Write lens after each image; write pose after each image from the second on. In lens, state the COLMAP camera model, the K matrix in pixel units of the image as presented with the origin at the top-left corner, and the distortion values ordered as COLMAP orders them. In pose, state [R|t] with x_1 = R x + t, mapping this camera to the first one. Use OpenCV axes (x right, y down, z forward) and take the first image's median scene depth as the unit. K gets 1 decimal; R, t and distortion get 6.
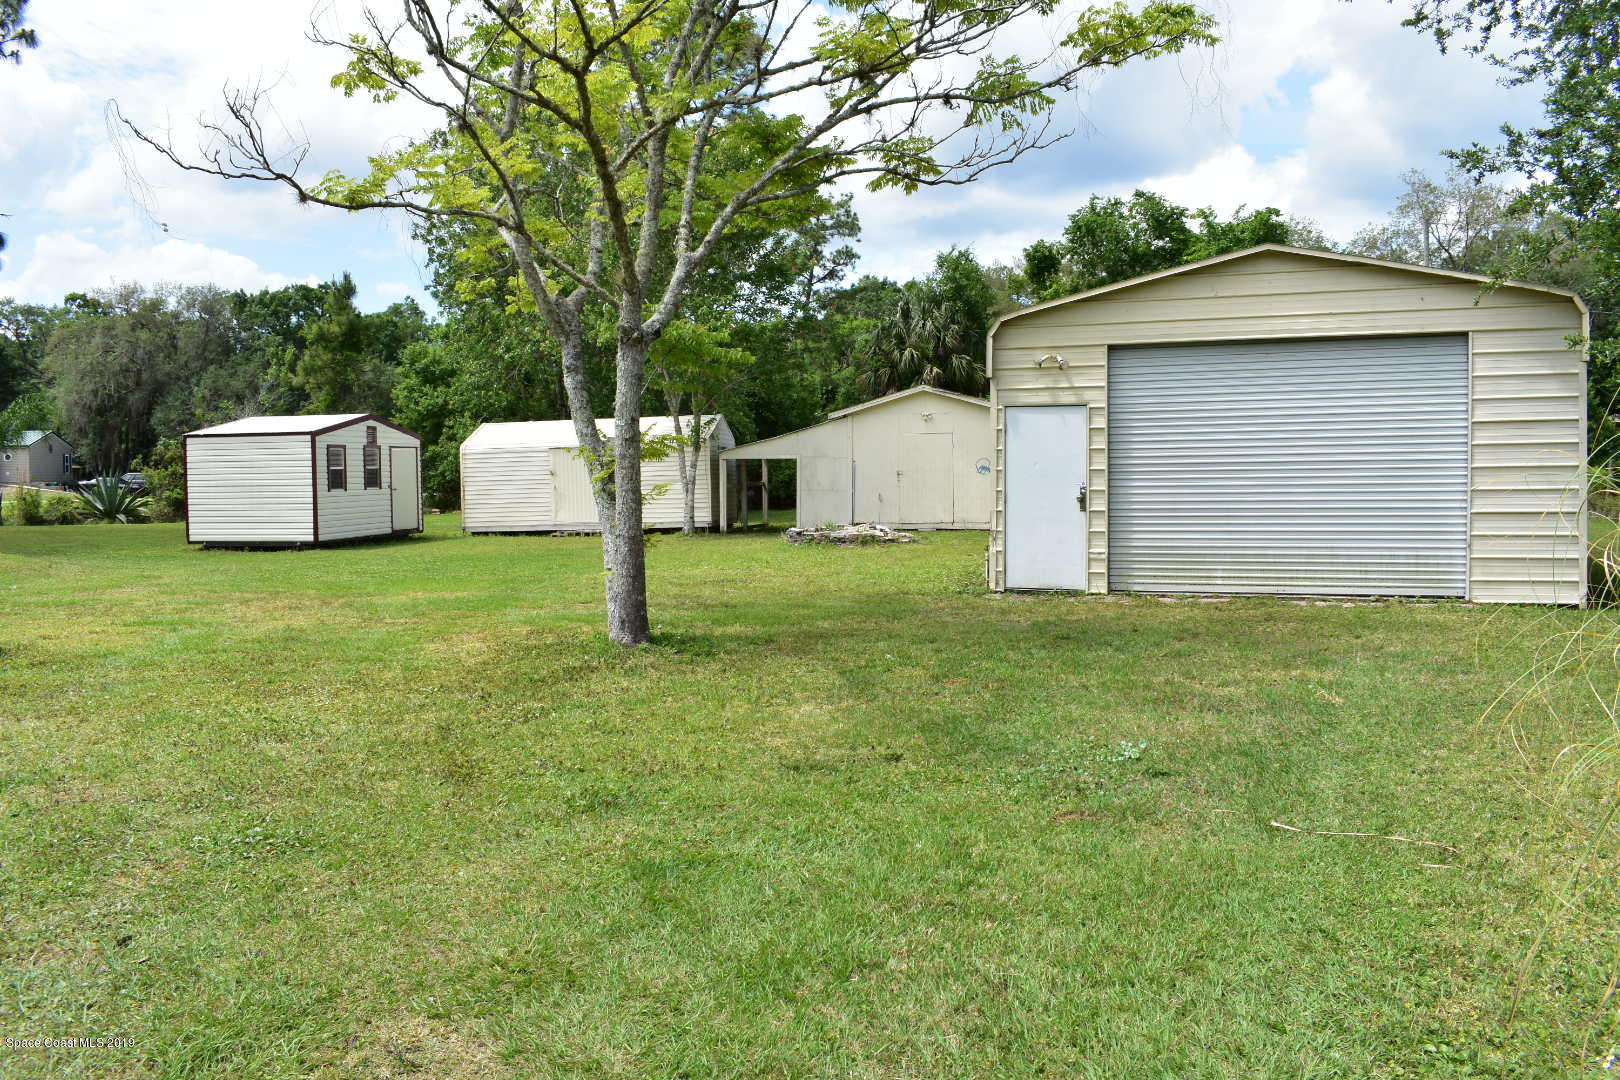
lens RADIAL K [[1464.6, 0, 810.0], [0, 1464.6, 540.0], [0, 0, 1]] dist [-0.104335, 0.007207]
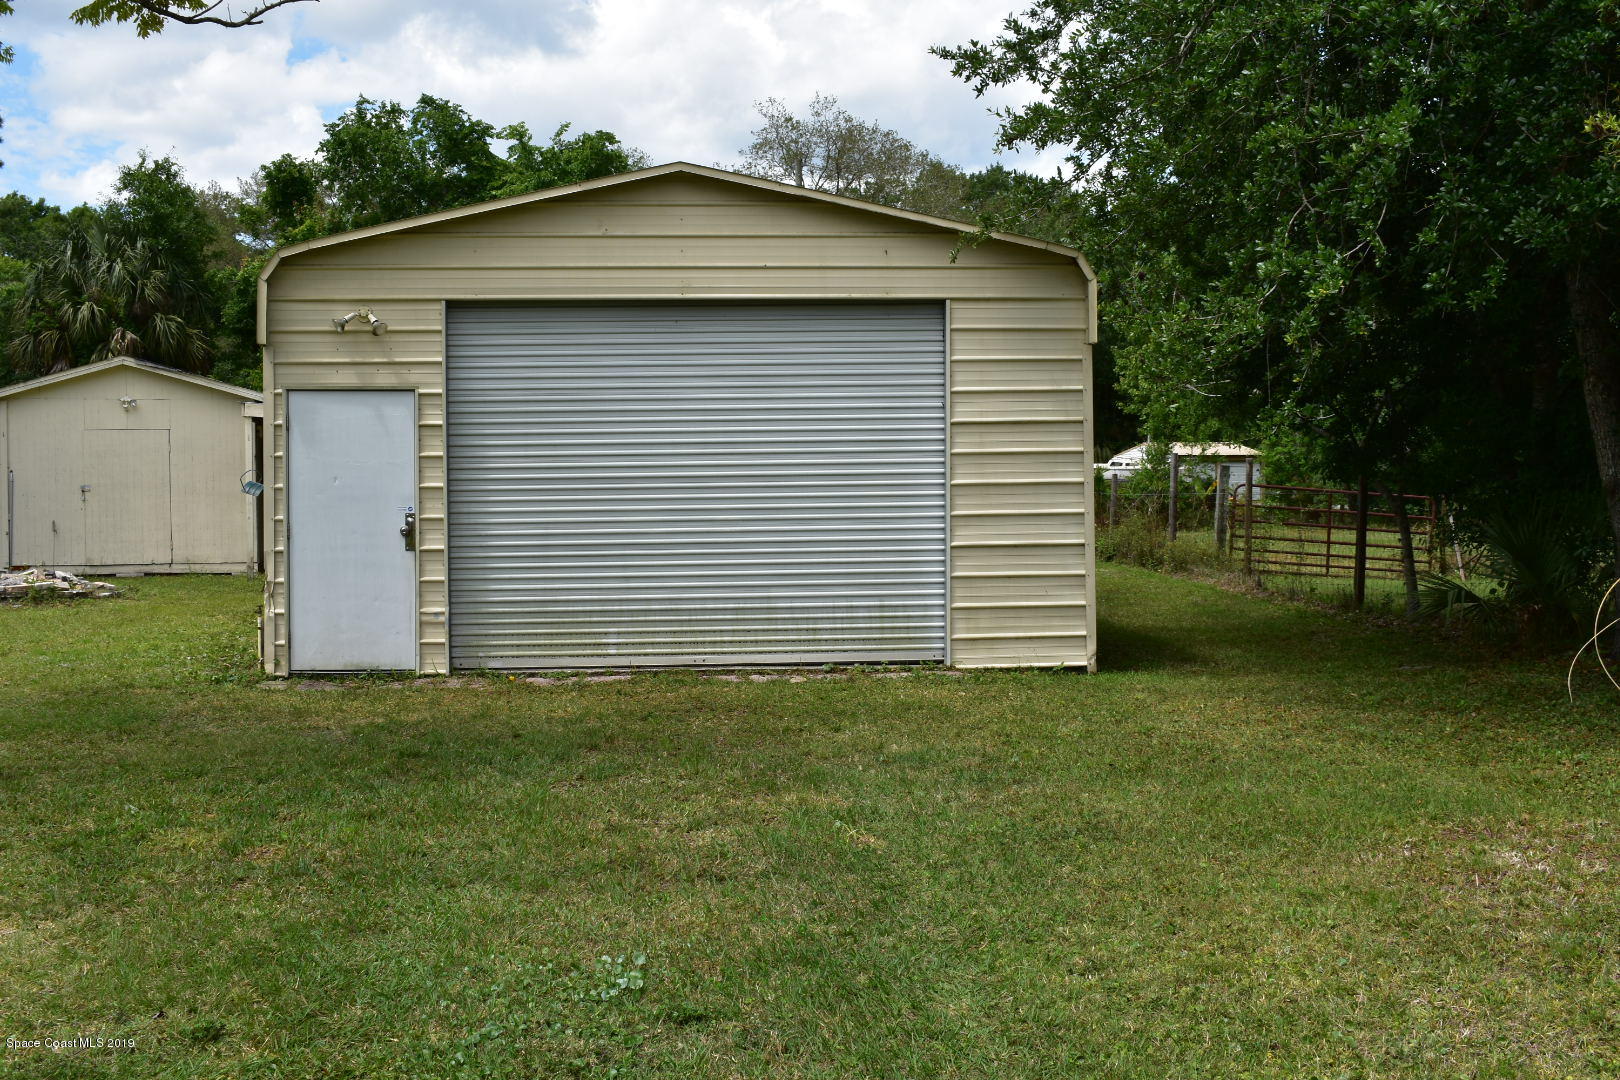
lens RADIAL K [[1849.7, 0, 810.0], [0, 1849.7, 540.0], [0, 0, 1]] dist [-0.059700, 0.021173]
pose [[0.893105, -0.010753, 0.449720, -0.026790], [0.017221, 0.999799, -0.010293, -0.012920], [-0.449518, 0.016937, 0.893110, 0.172788]]
